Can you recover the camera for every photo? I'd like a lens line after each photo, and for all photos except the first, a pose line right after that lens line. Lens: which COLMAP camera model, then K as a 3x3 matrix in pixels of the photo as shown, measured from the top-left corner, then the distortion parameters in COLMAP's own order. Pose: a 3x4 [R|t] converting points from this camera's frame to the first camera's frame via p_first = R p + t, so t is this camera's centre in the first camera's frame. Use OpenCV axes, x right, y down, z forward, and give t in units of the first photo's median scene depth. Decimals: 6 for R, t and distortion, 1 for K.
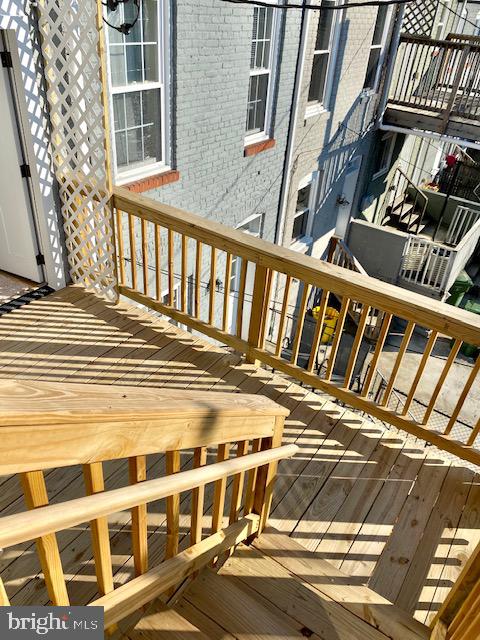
lens RADIAL K [[491.2, 0, 240.0], [0, 491.2, 320.0], [0, 0, 1]] dist [0.011372, -0.011244]
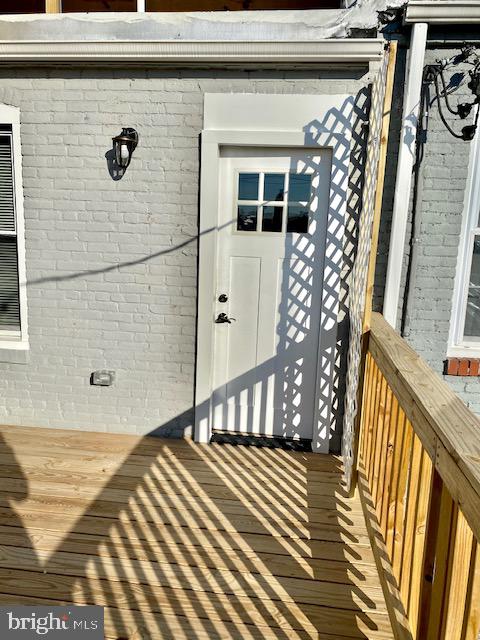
lens RADIAL K [[491.2, 0, 240.0], [0, 491.2, 320.0], [0, 0, 1]] dist [0.011372, -0.011244]
pose [[0.458871, 0.103120, -0.882498, 0.286733], [-0.500654, 0.850556, -0.160937, -0.065532], [0.734018, 0.515675, 0.441923, 0.568514]]
